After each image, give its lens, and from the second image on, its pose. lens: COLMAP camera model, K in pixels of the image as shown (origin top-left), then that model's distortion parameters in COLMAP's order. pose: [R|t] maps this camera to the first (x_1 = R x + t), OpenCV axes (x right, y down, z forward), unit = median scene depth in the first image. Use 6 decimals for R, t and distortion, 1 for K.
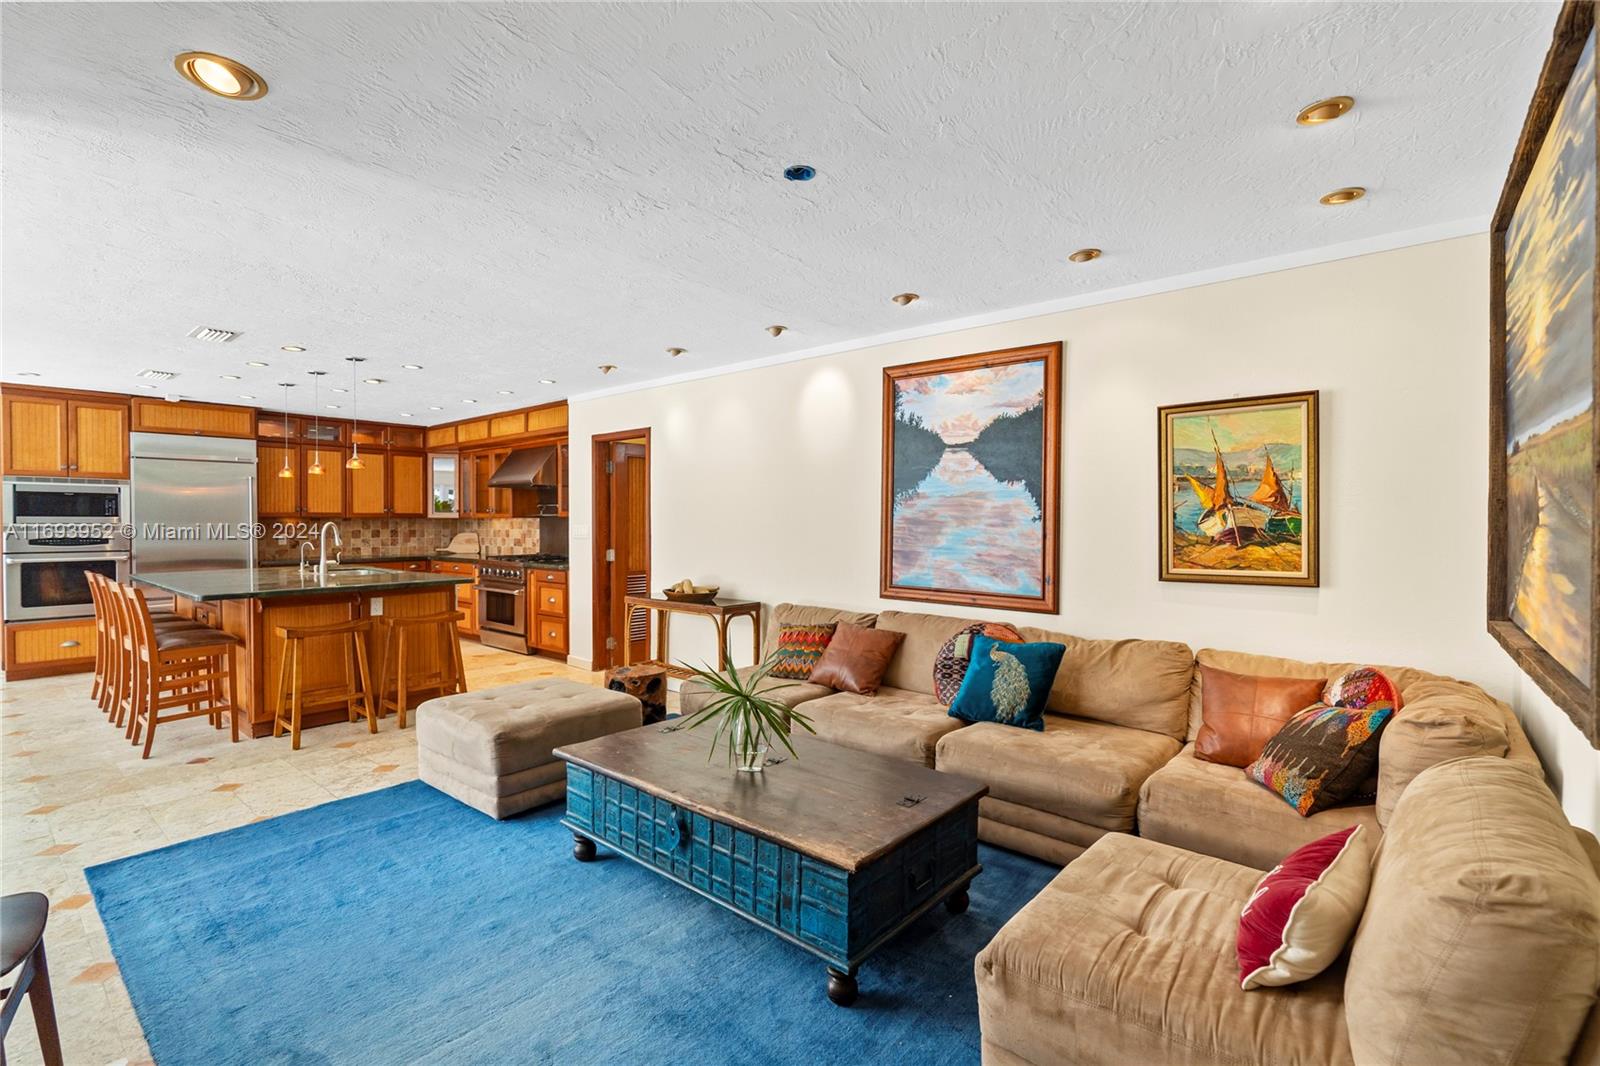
lens RADIAL K [[730.3, 0, 789.4], [0, 730.3, 521.0], [0, 0, 1]] dist [0.011111, -0.000964]
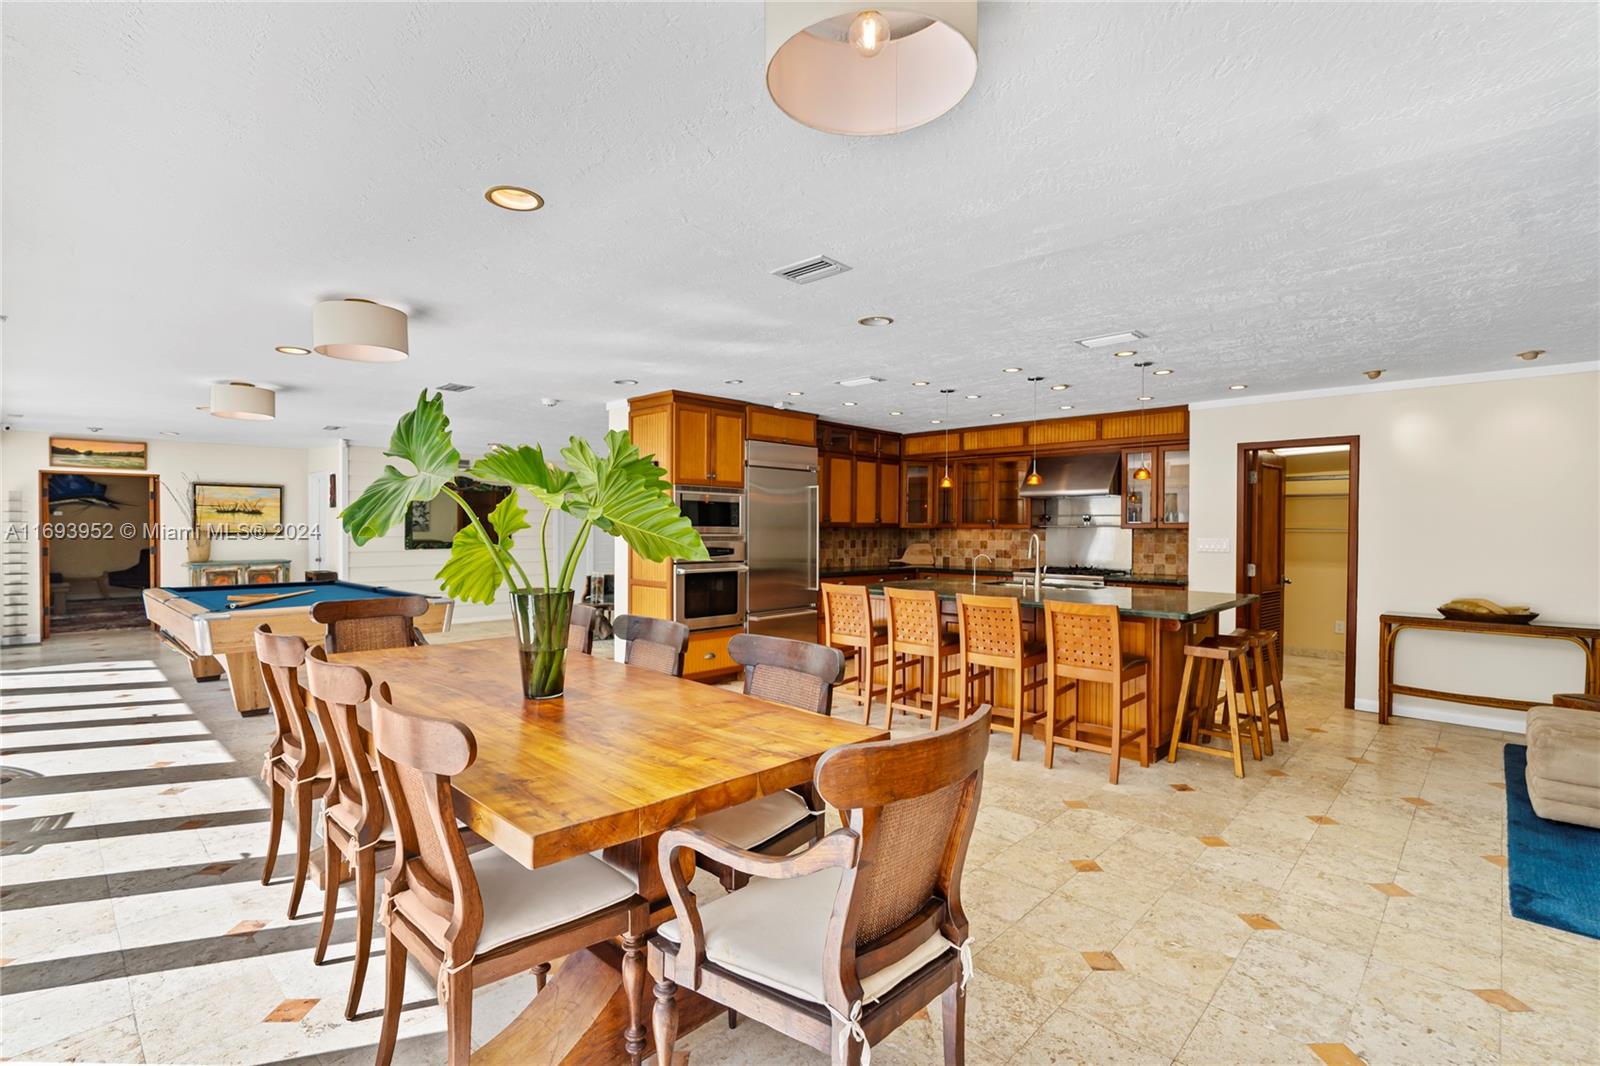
lens RADIAL K [[730.3, 0, 797.6], [0, 730.3, 534.4], [0, 0, 1]] dist [0.011111, -0.000964]
pose [[0.999480, 0.003953, -0.032014, -0.750794], [-0.003750, 0.999973, 0.006388, -0.001771], [0.032038, -0.006265, 0.999467, 0.027550]]
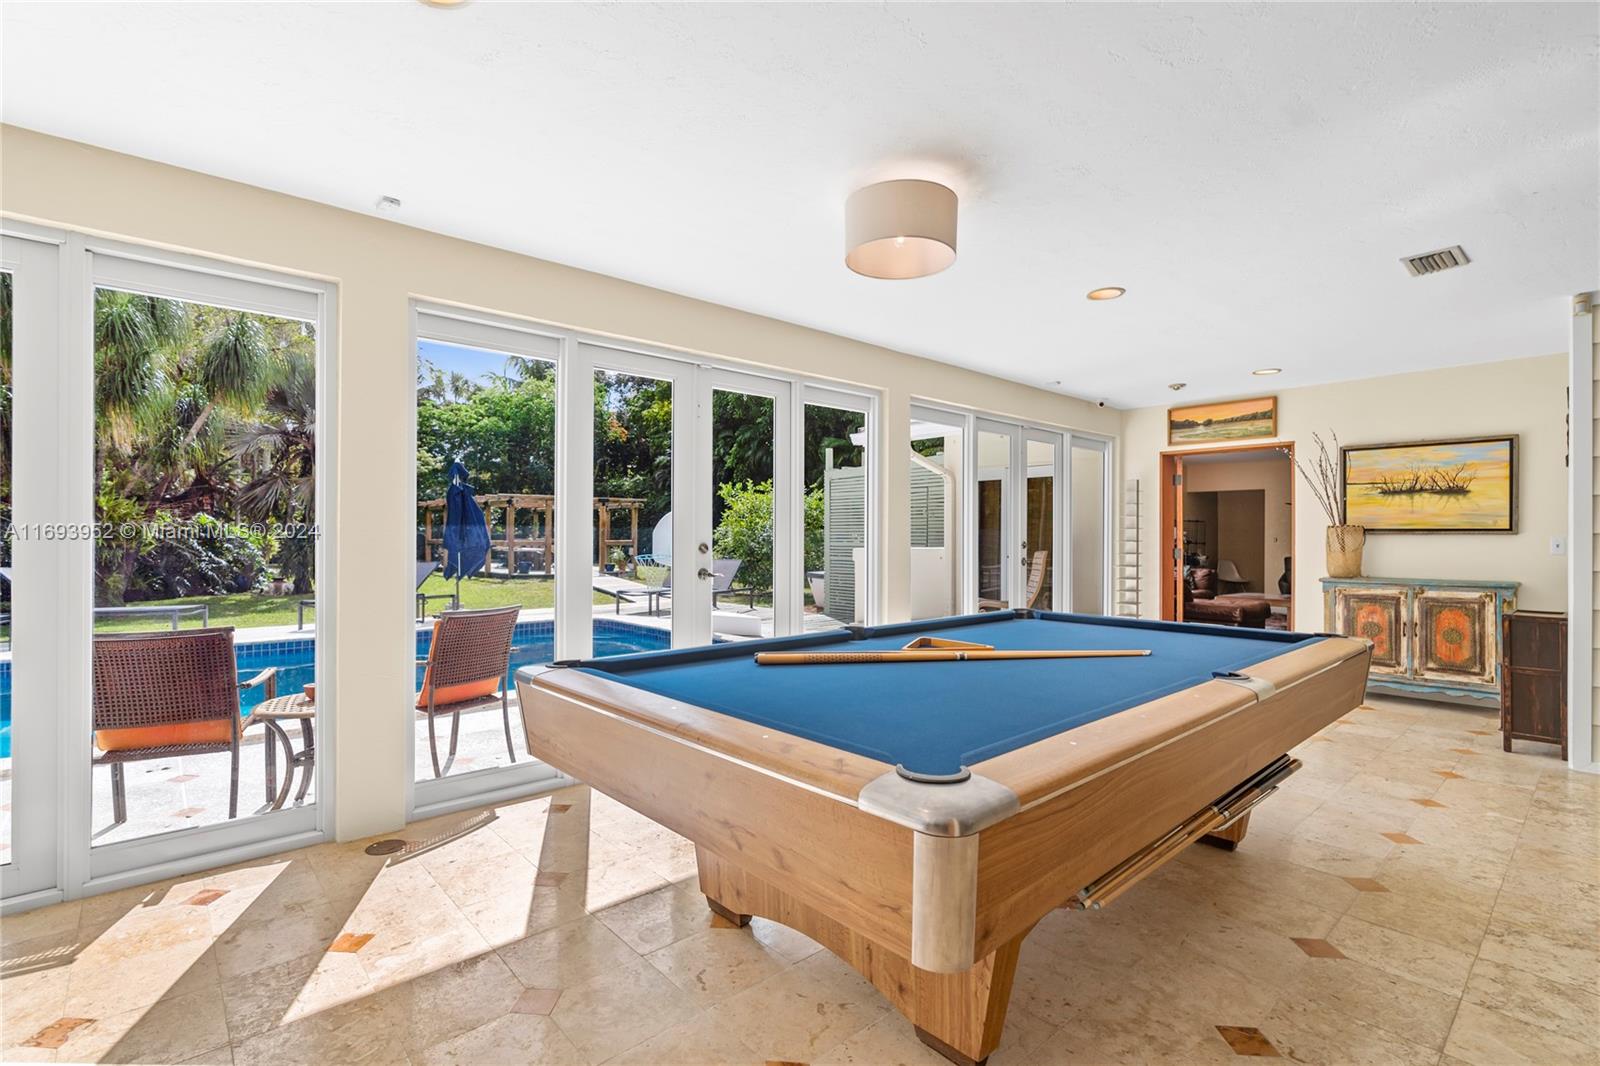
lens RADIAL K [[730.3, 0, 782.7], [0, 730.3, 536.7], [0, 0, 1]] dist [0.011111, -0.000964]
pose [[-0.122817, 0.001874, -0.992428, -0.996043], [-0.005609, 0.999981, 0.002583, 0.018108], [0.992413, 0.005884, -0.122804, 0.804922]]
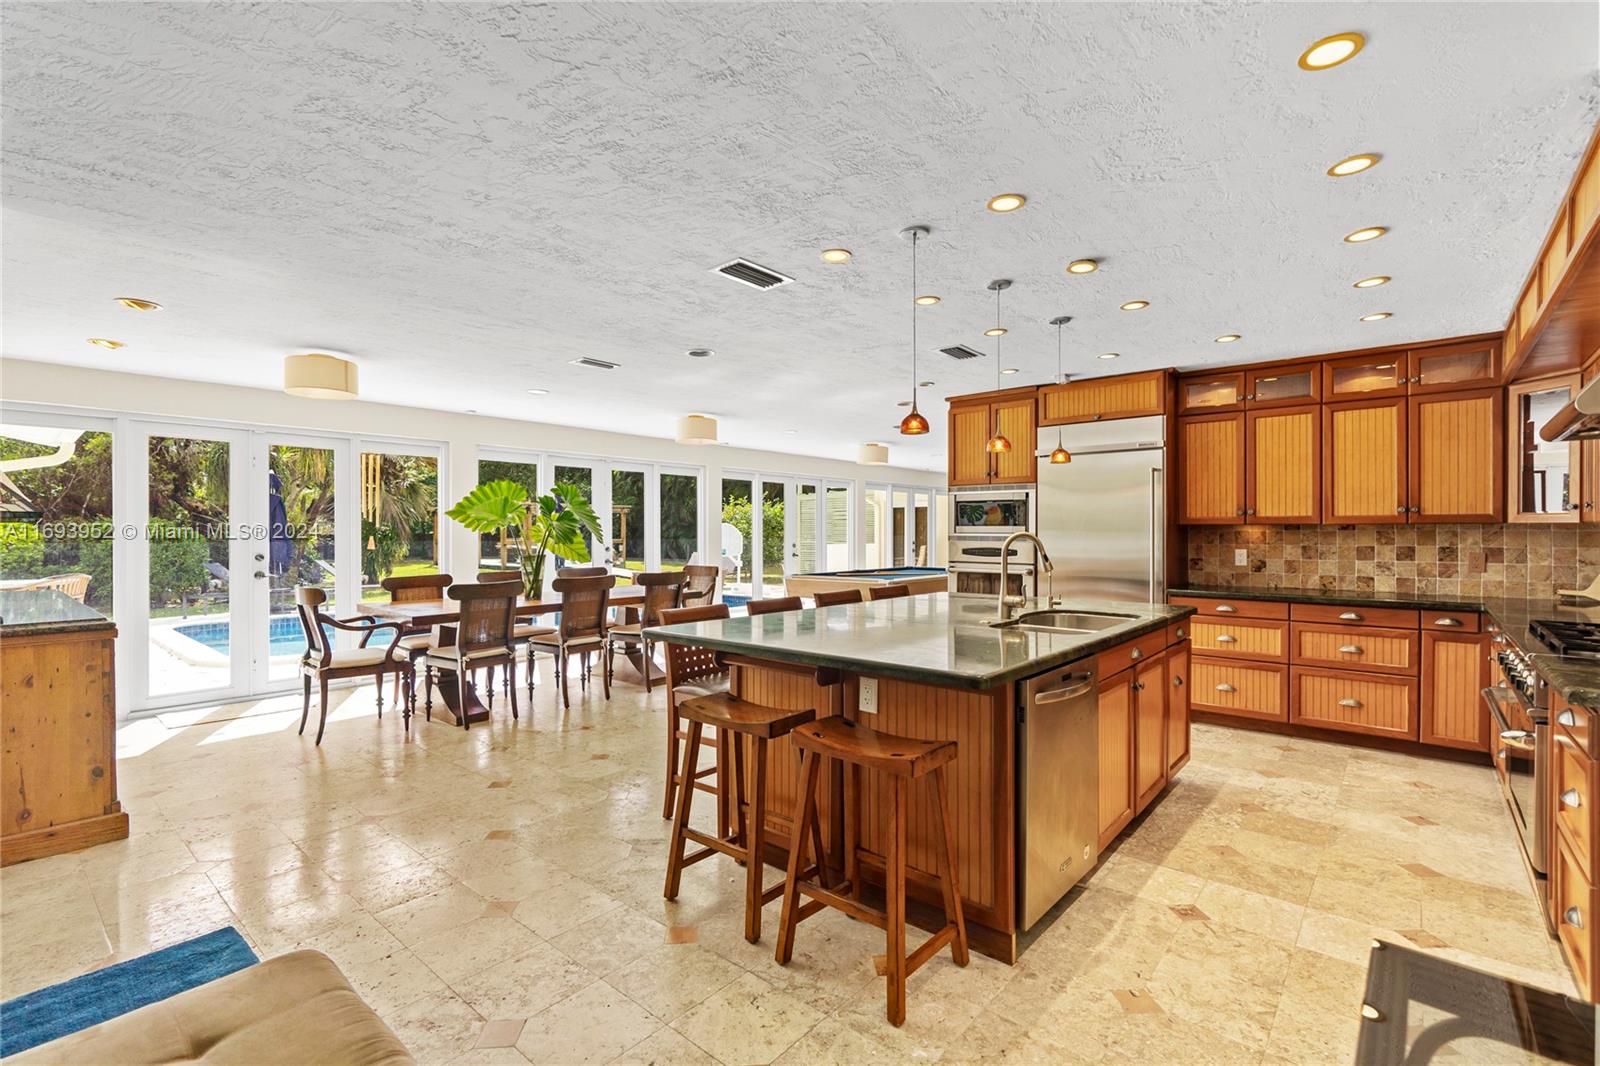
lens RADIAL K [[730.3, 0, 806.4], [0, 730.3, 531.8], [0, 0, 1]] dist [0.011111, -0.000964]
pose [[0.021340, 0.000608, -0.999772, -0.032265], [-0.000545, 1.000000, 0.000596, 0.001544], [0.999772, 0.000532, 0.021341, 0.669464]]
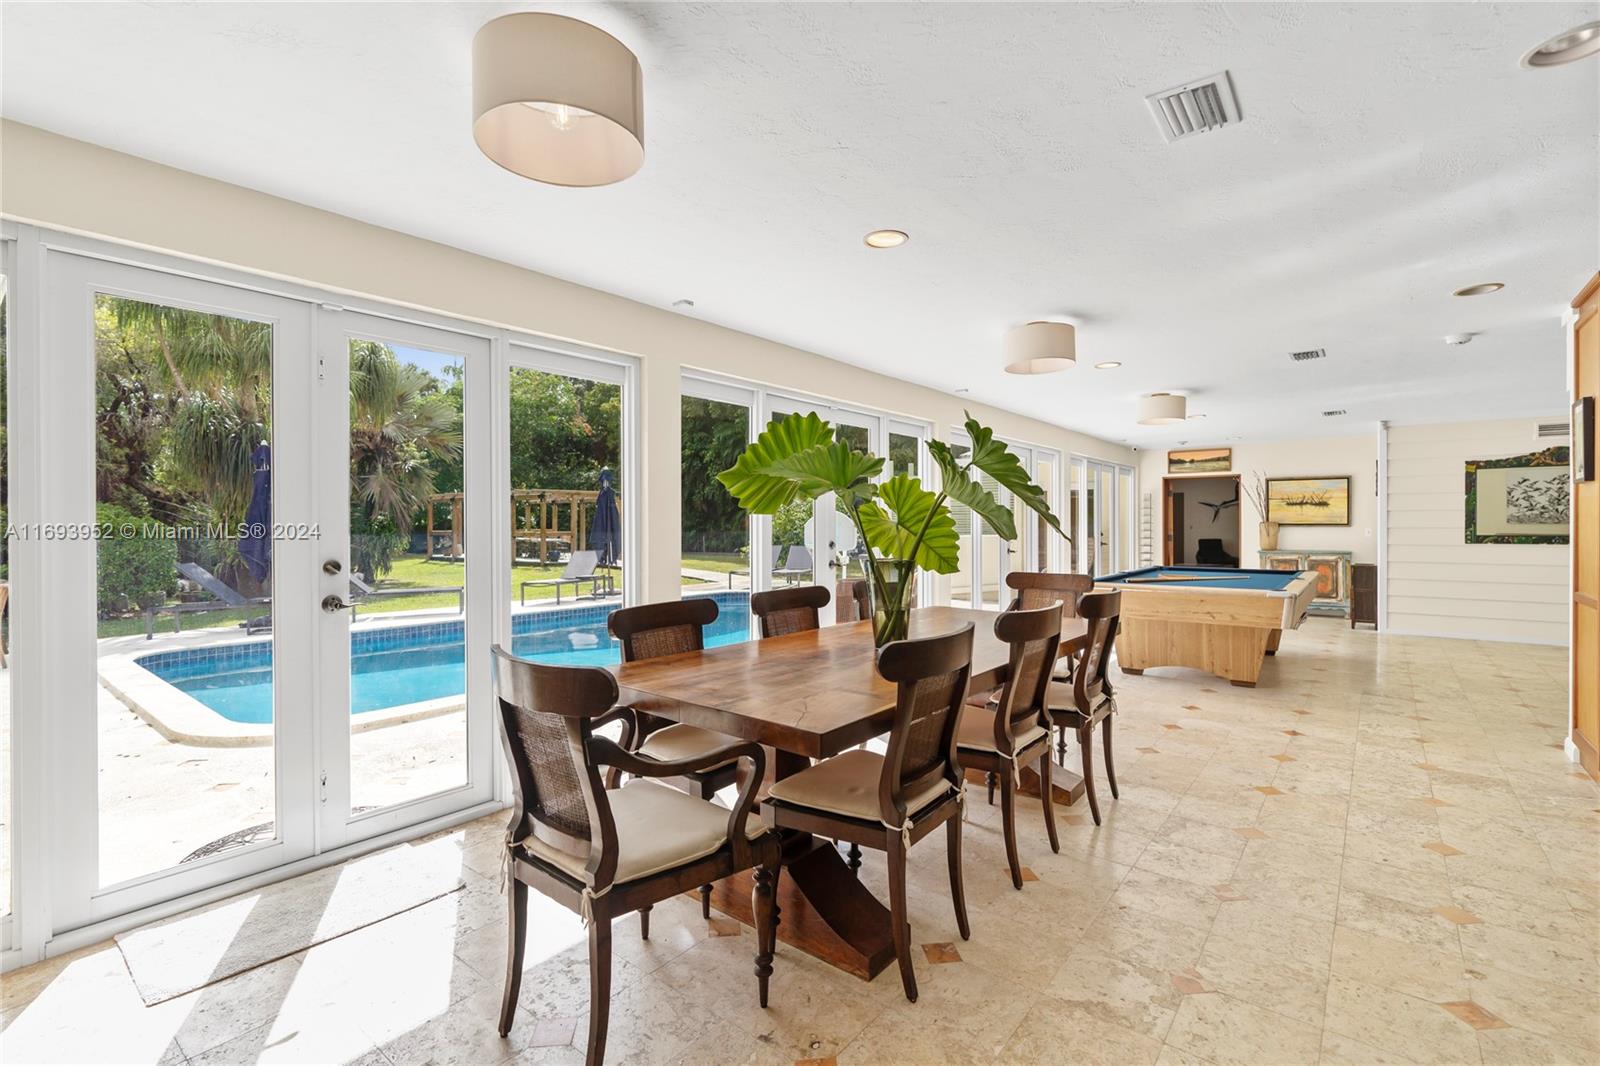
lens RADIAL K [[730.3, 0, 806.3], [0, 730.3, 528.8], [0, 0, 1]] dist [0.011111, -0.000964]
pose [[0.058201, 0.007561, -0.998276, -0.457416], [0.000014, 0.999971, 0.007574, 0.007223], [0.998305, -0.000455, 0.058199, 0.306424]]
